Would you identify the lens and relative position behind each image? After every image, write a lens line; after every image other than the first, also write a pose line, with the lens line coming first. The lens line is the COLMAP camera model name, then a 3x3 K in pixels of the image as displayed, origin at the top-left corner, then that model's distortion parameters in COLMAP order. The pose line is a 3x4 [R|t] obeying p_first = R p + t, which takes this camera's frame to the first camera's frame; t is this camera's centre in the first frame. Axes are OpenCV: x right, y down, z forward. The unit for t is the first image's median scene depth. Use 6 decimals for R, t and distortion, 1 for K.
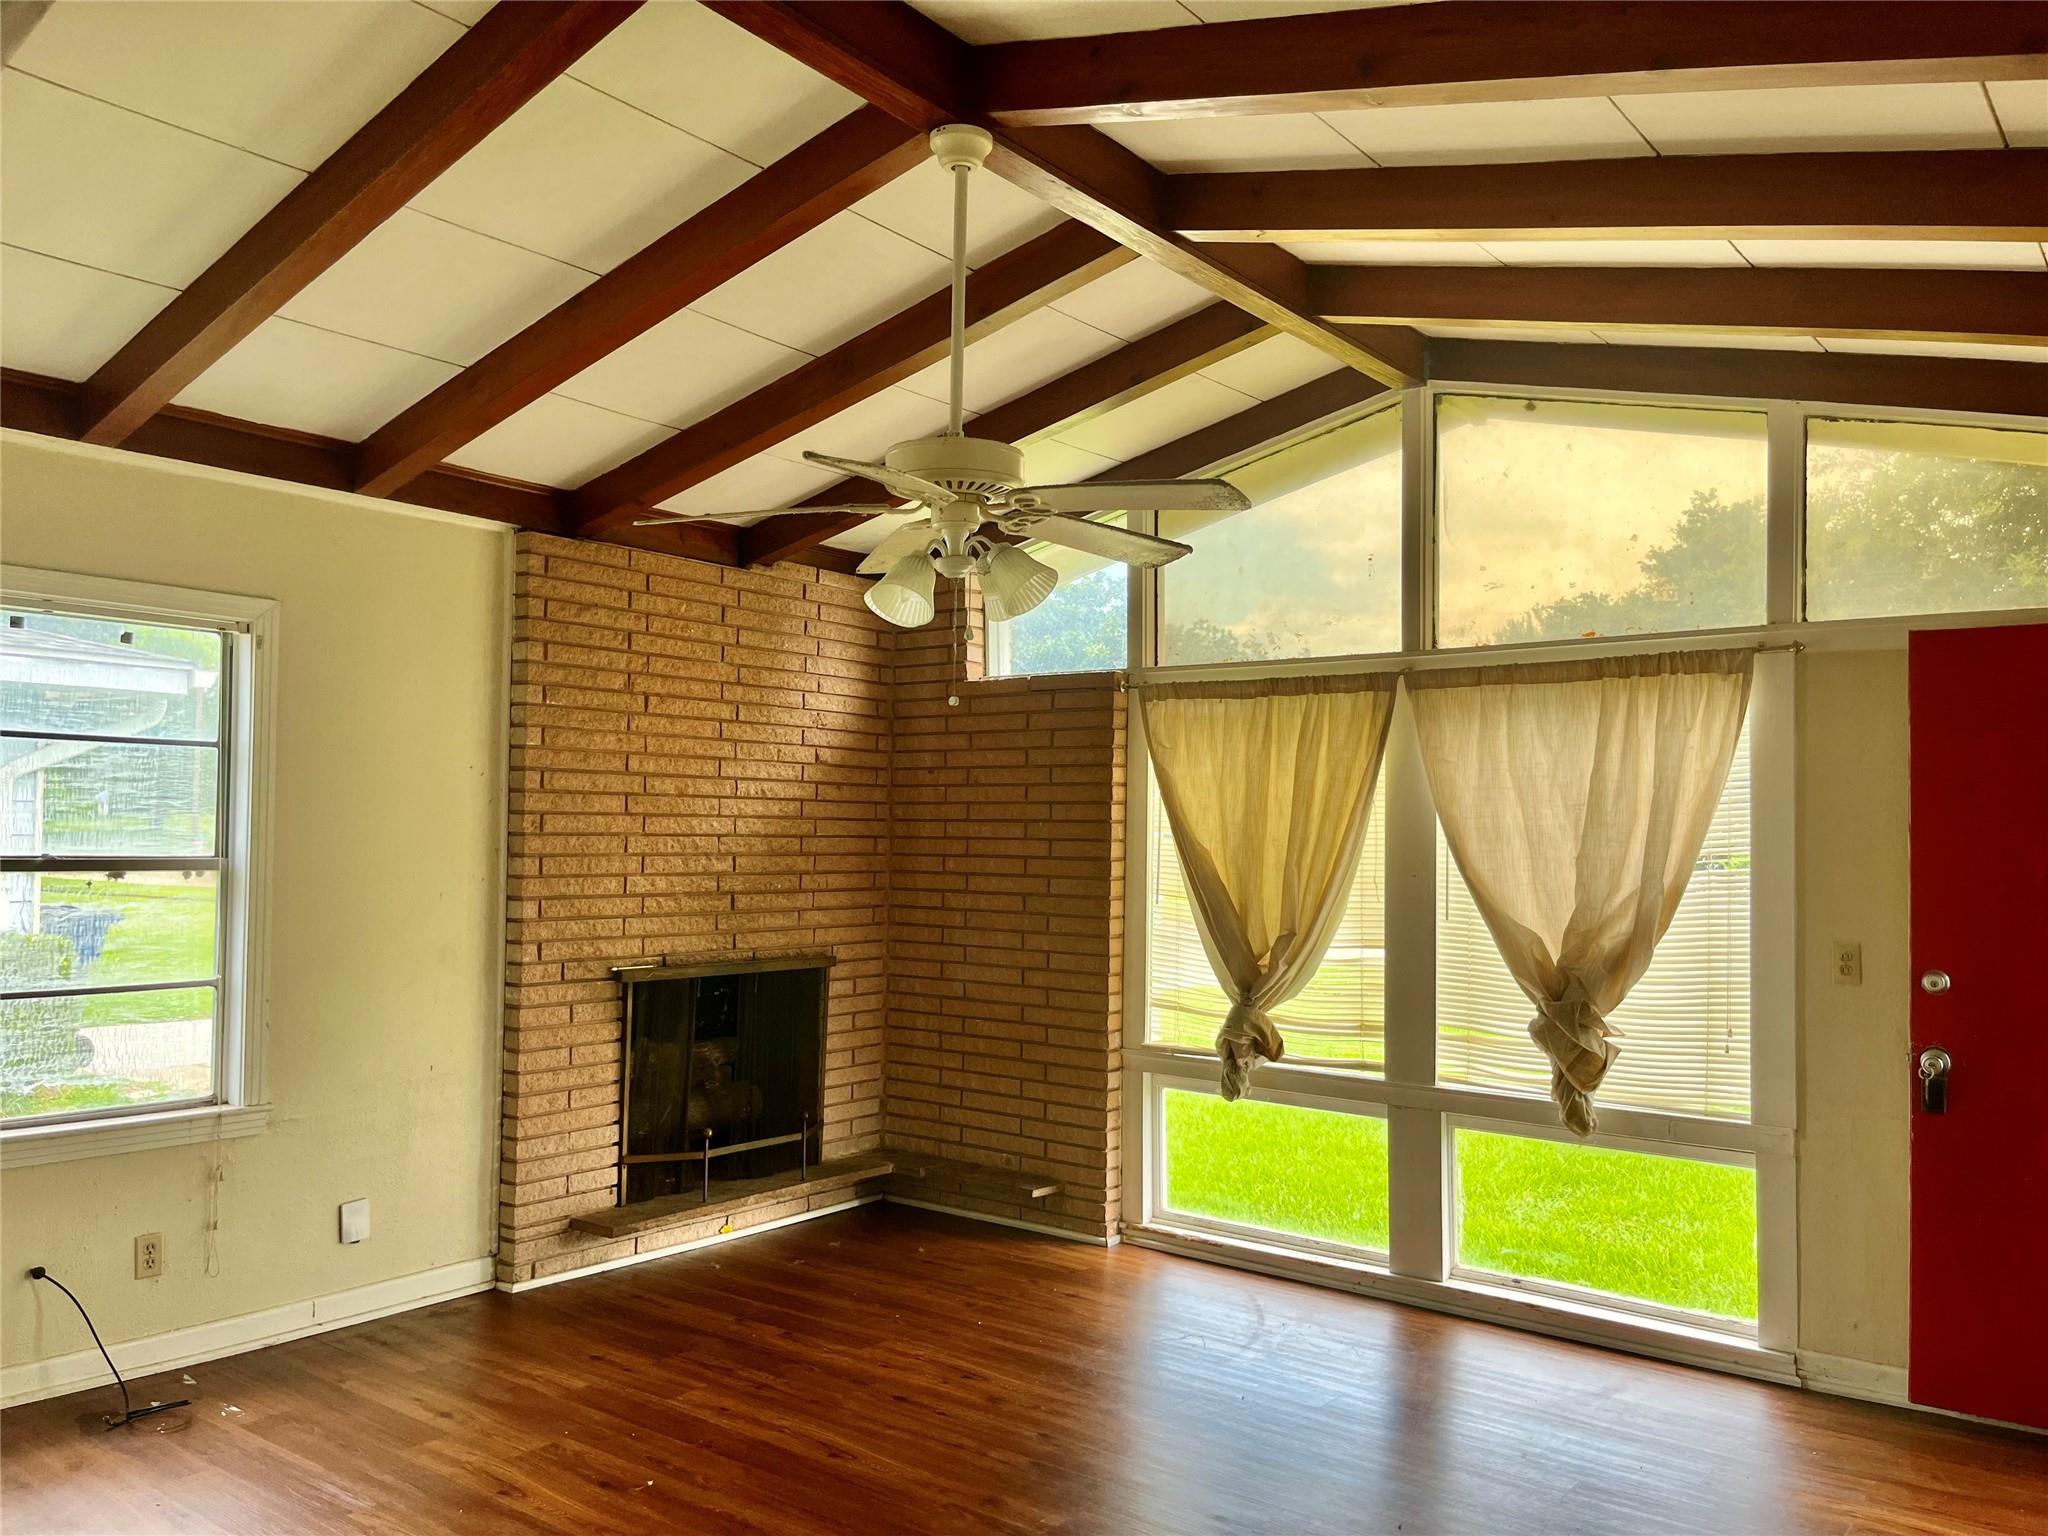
lens RADIAL K [[1571.5, 0, 1036.7], [0, 1571.5, 759.2], [0, 0, 1]] dist [0.087688, -0.050404]
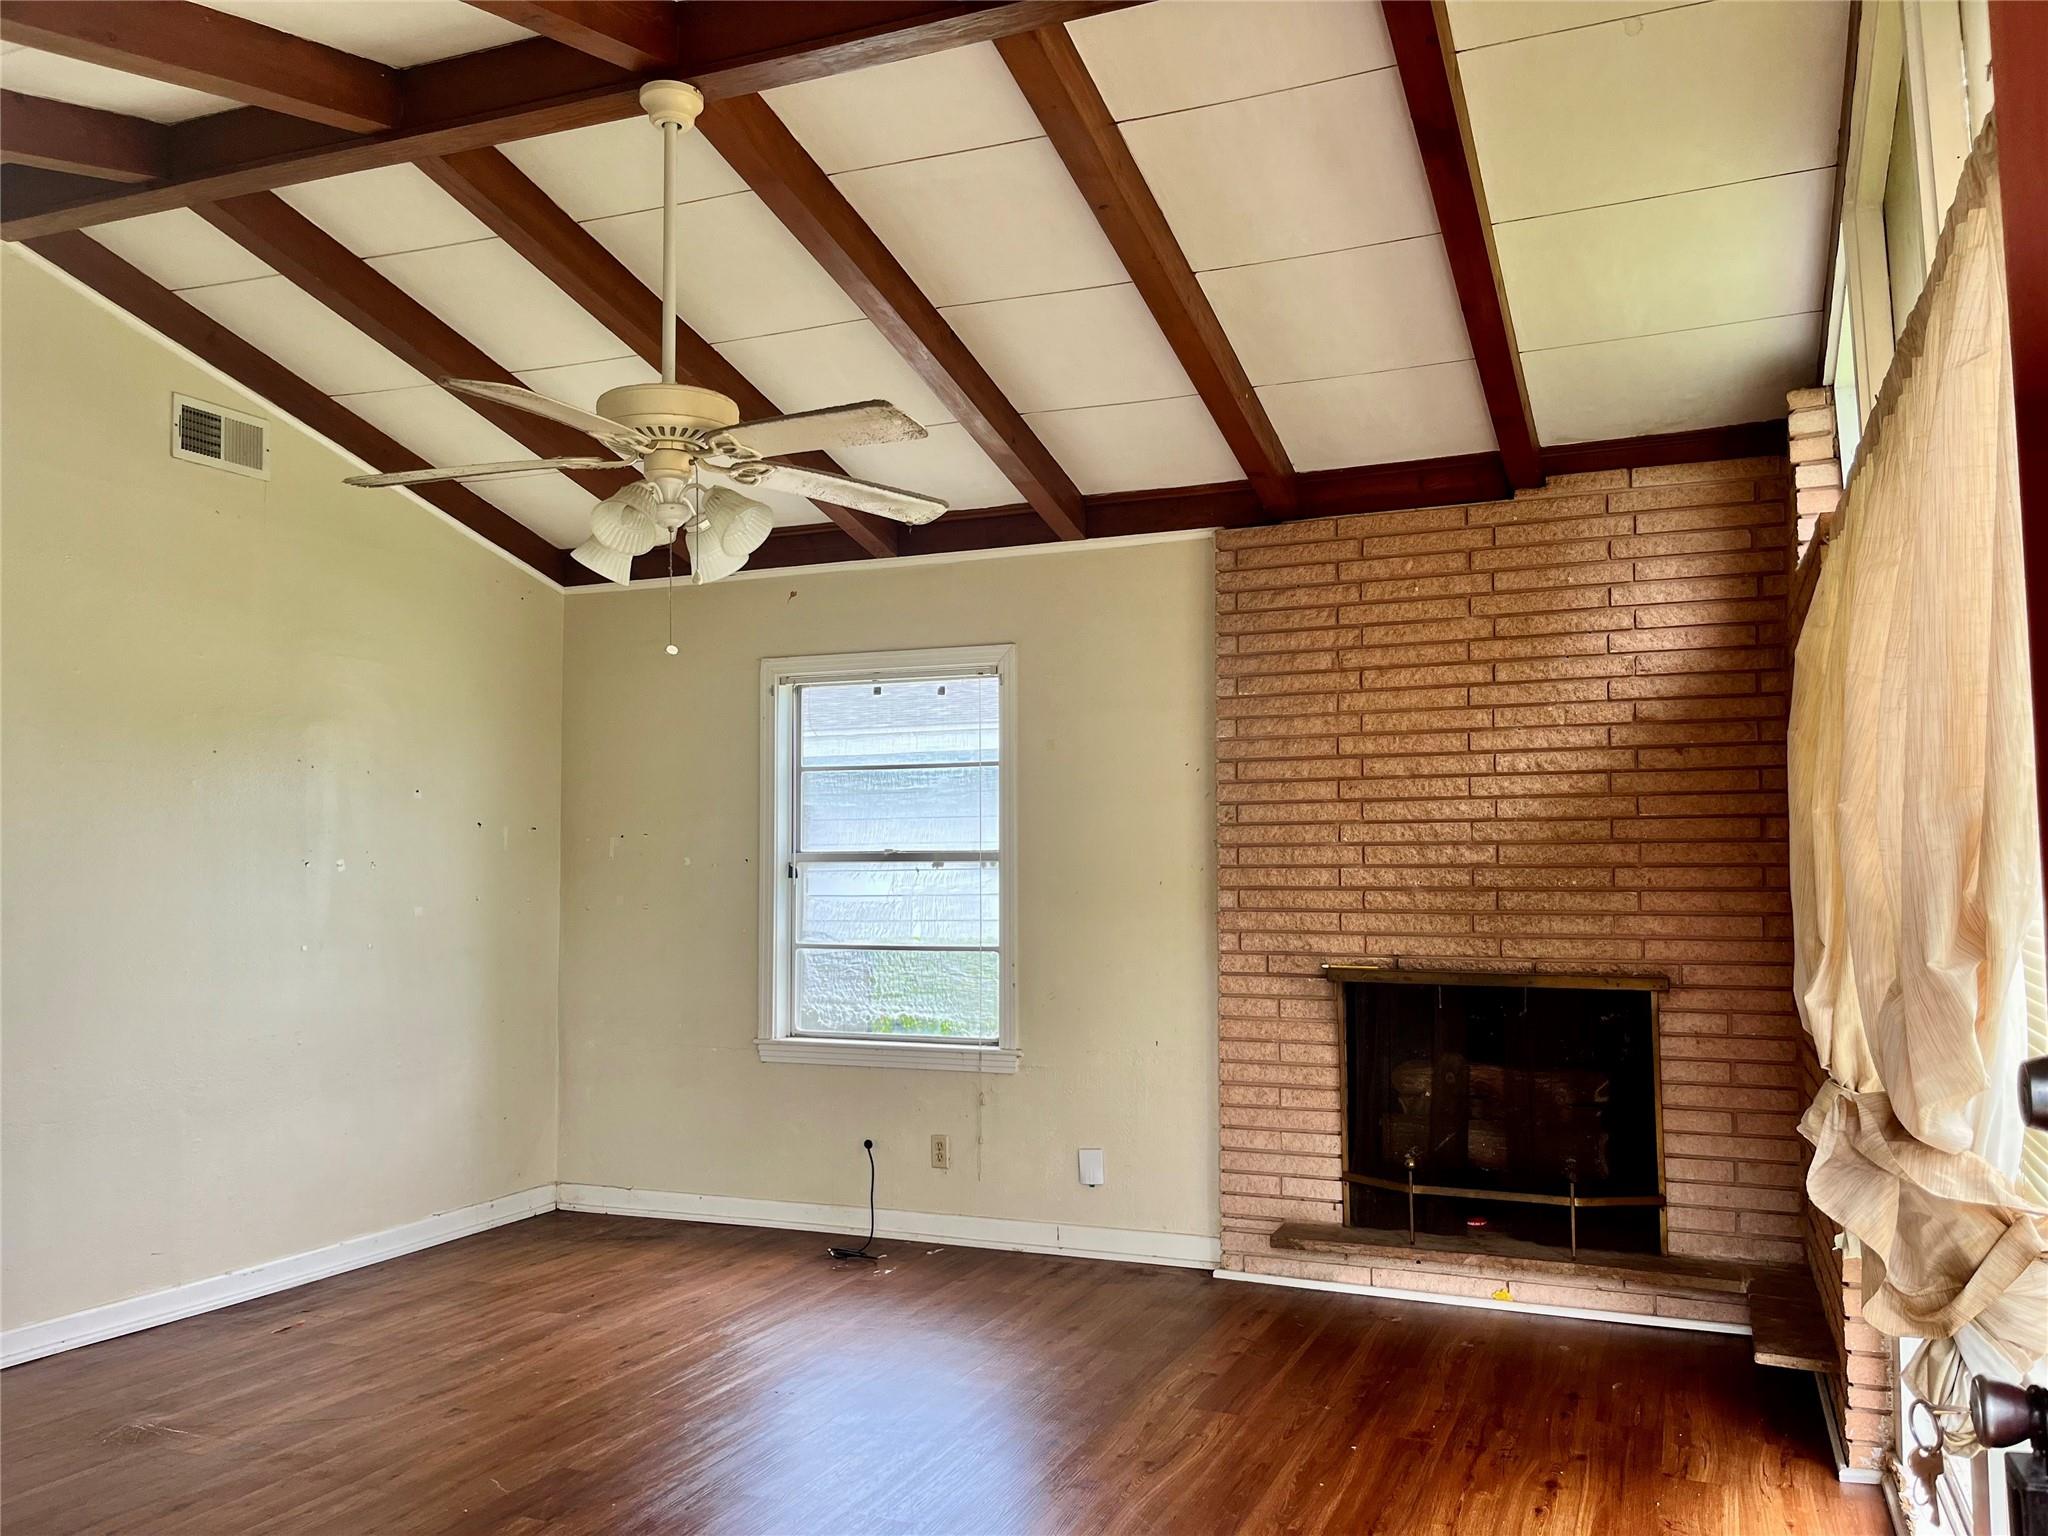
lens RADIAL K [[1571.5, 0, 1033.2], [0, 1571.5, 762.1], [0, 0, 1]] dist [0.087688, -0.050404]
pose [[0.270197, -0.087712, -0.958801, 0.580663], [0.054121, 0.995651, -0.075831, 0.072419], [0.961283, -0.031402, 0.273769, 0.571702]]
